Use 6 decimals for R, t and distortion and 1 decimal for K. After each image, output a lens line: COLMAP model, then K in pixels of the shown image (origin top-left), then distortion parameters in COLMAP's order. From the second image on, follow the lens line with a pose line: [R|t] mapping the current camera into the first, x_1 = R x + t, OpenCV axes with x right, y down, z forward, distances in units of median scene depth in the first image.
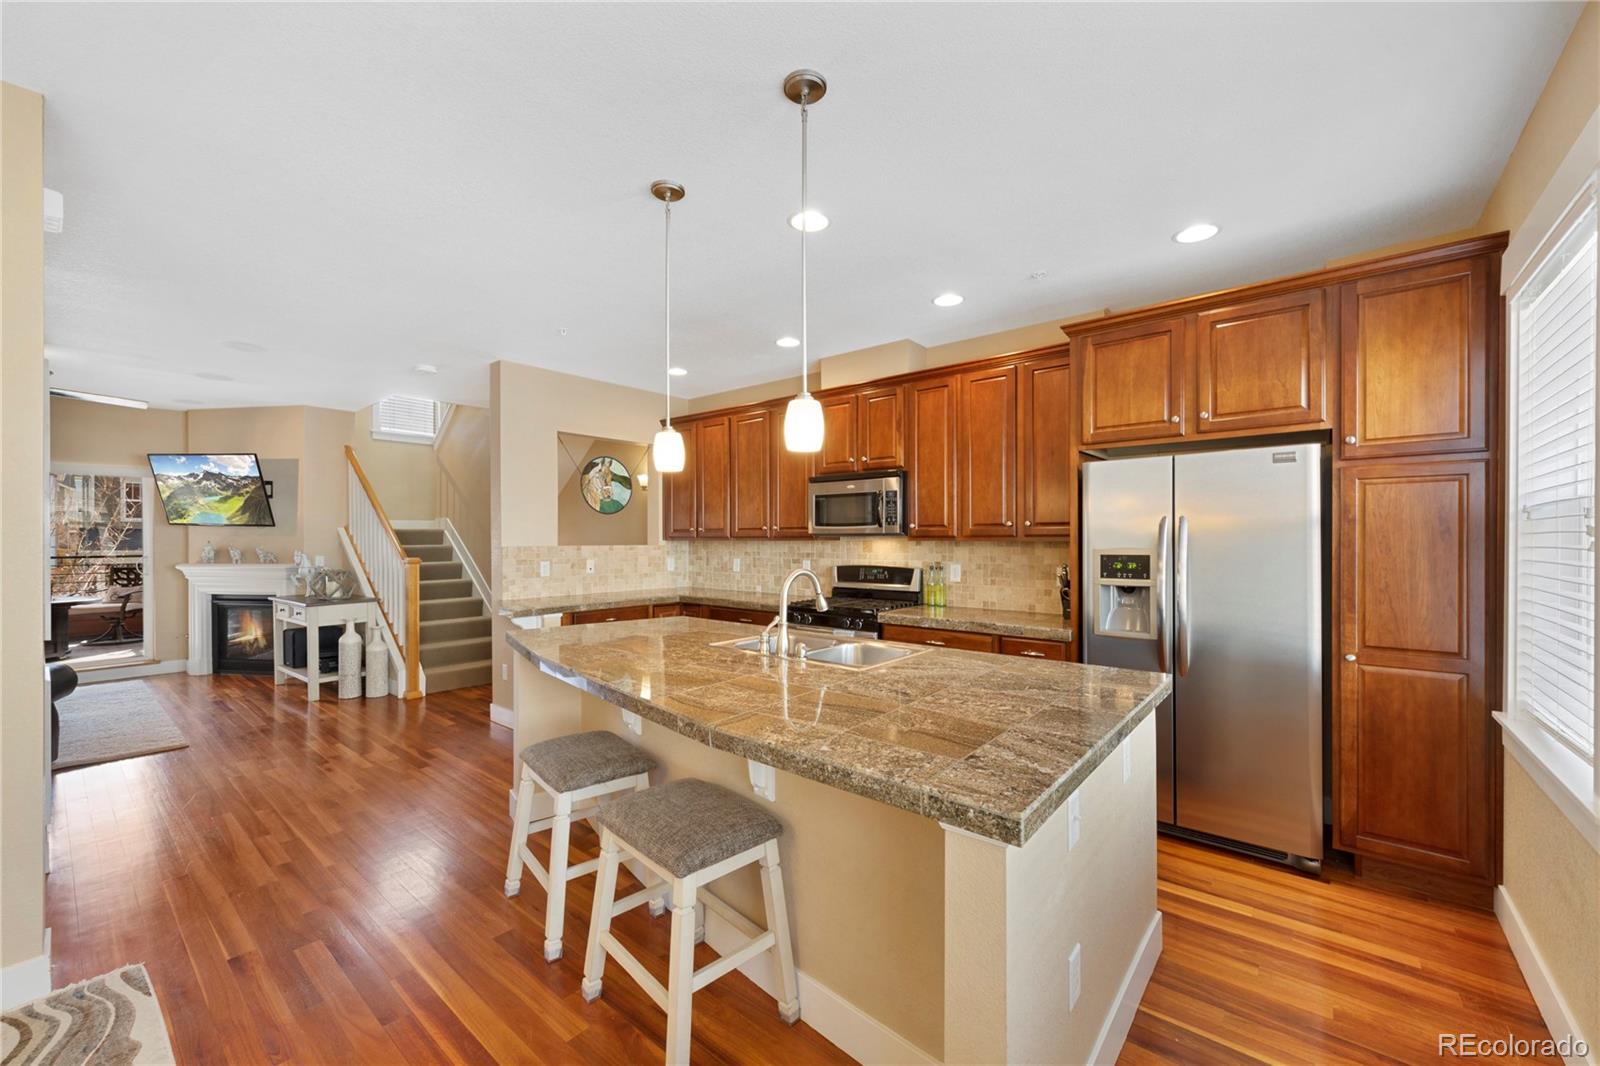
lens RADIAL K [[626.0, 0, 800.5], [0, 626.0, 538.3], [0, 0, 1]] dist [0.009134, -0.001137]
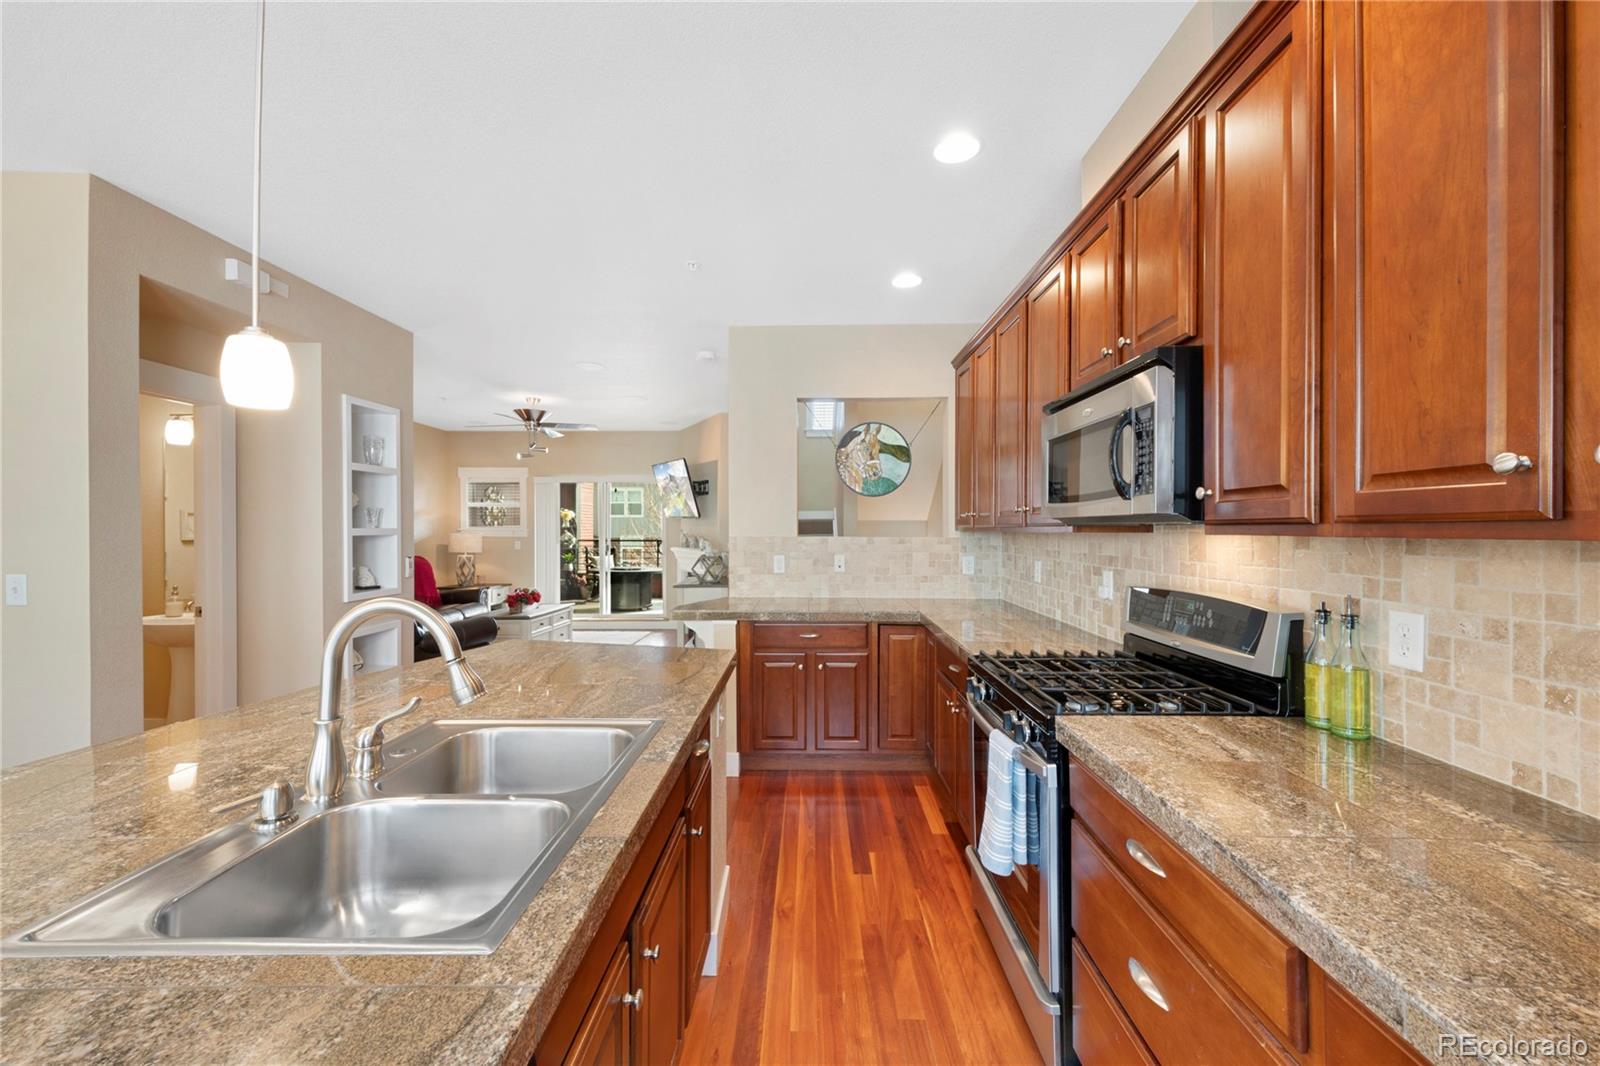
lens RADIAL K [[626.0, 0, 799.4], [0, 626.0, 526.3], [0, 0, 1]] dist [0.009134, -0.001137]
pose [[0.622917, -0.000855, -0.782287, 0.259491], [-0.002643, 0.999991, -0.003197, 0.000896], [0.782283, 0.004058, 0.622909, 0.488495]]
